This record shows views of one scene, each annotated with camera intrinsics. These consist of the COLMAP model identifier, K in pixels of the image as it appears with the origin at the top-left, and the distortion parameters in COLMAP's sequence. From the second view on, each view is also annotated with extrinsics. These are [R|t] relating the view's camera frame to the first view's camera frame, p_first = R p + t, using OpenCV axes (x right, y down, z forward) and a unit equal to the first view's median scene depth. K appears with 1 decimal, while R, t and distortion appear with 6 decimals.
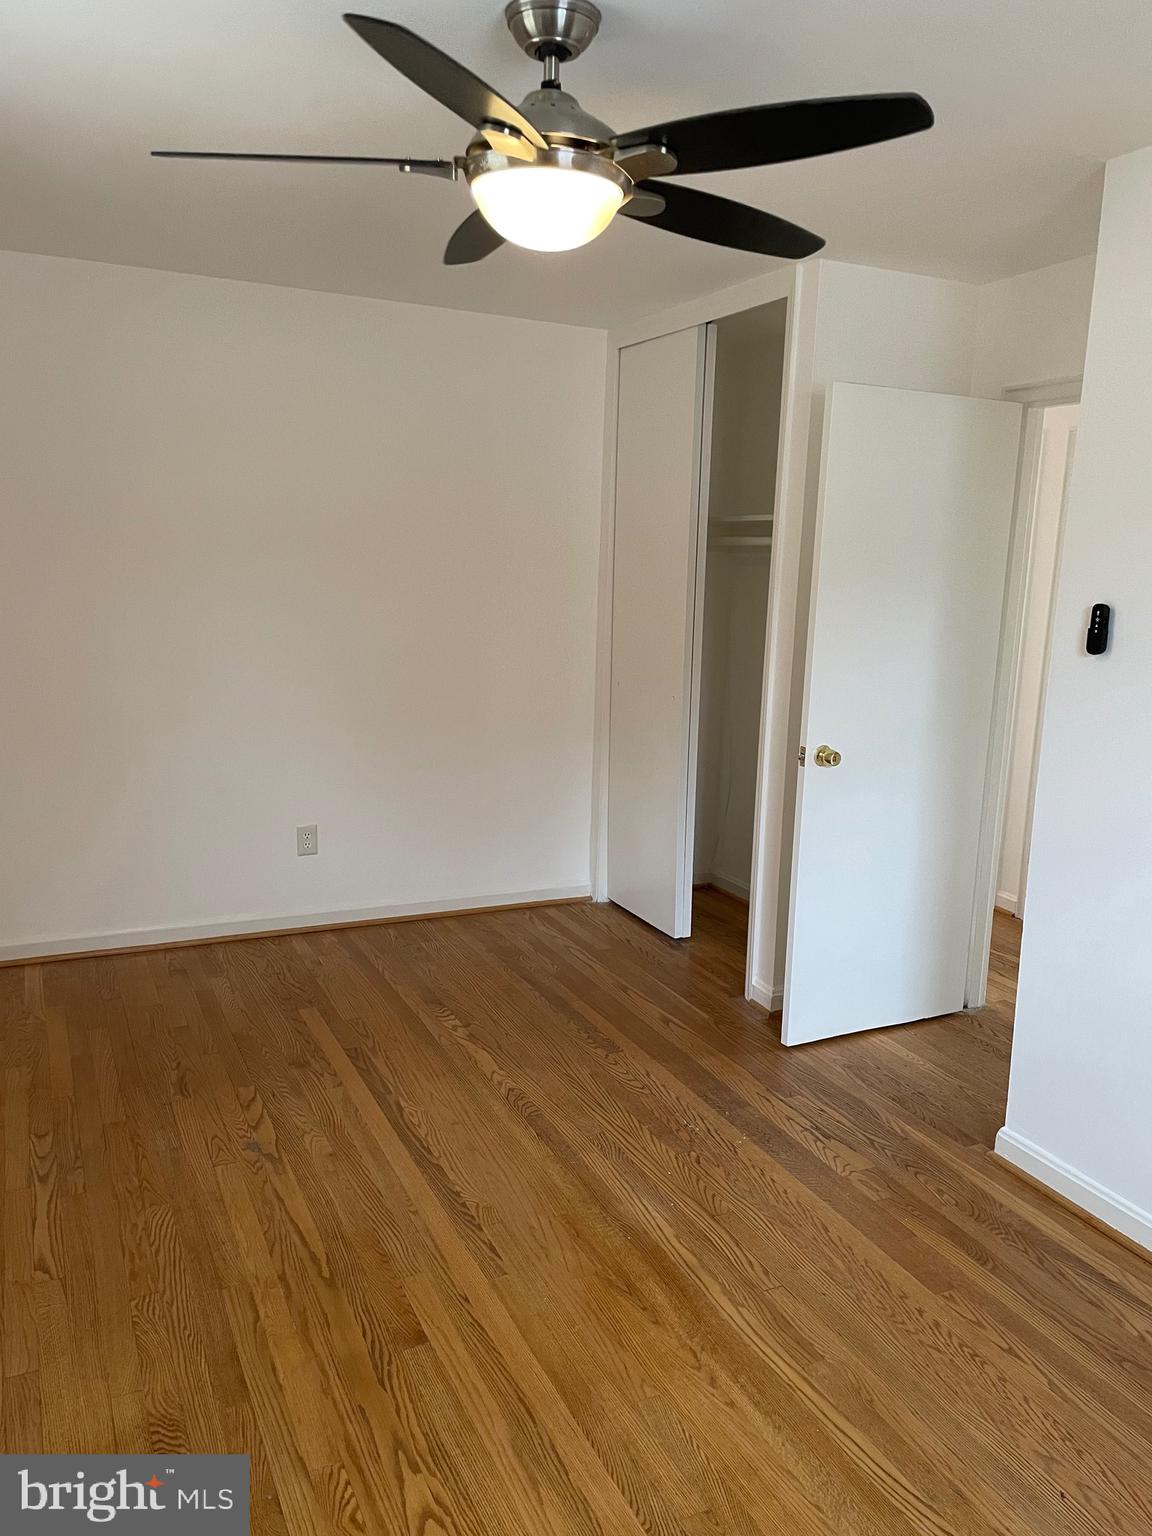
lens RADIAL K [[1176.5, 0, 576.0], [0, 1176.5, 768.0], [0, 0, 1]] dist [0.181801, -0.092737]
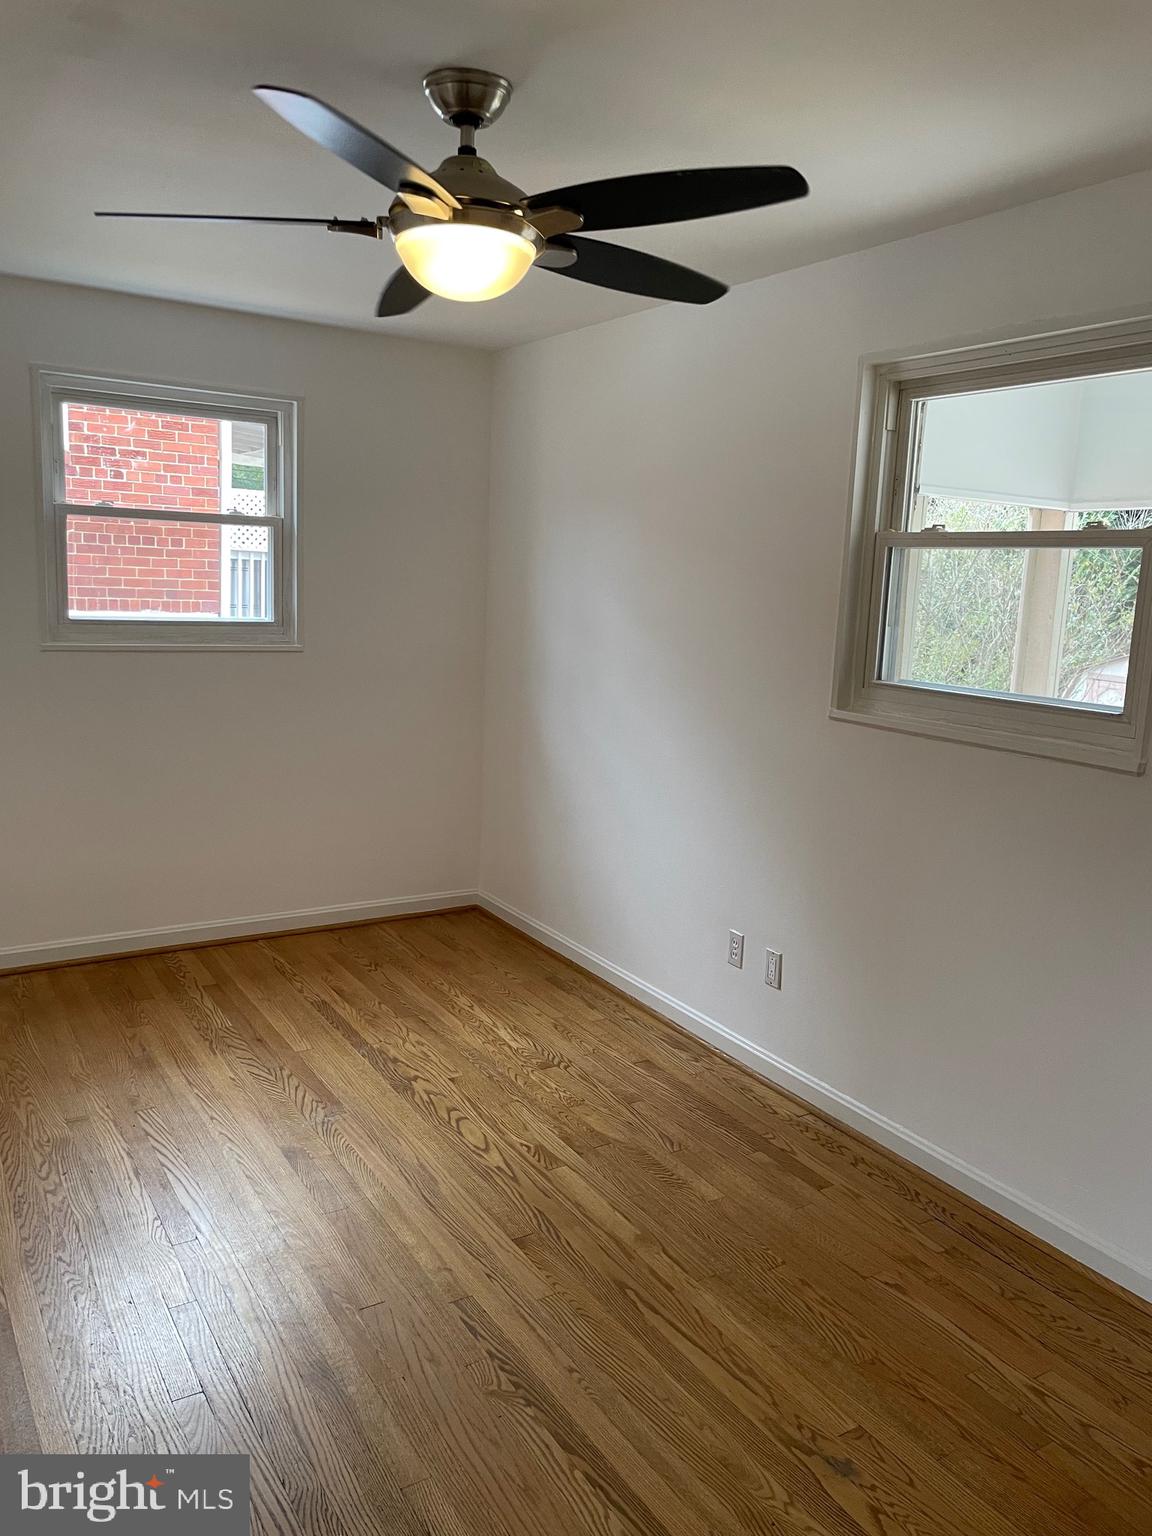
lens RADIAL K [[1176.5, 0, 576.0], [0, 1176.5, 768.0], [0, 0, 1]] dist [0.181801, -0.092737]
pose [[-0.991252, -0.047127, -0.123284, -0.011356], [-0.086592, 0.937158, 0.337990, -0.310984], [0.099608, 0.345708, -0.933040, 1.634230]]
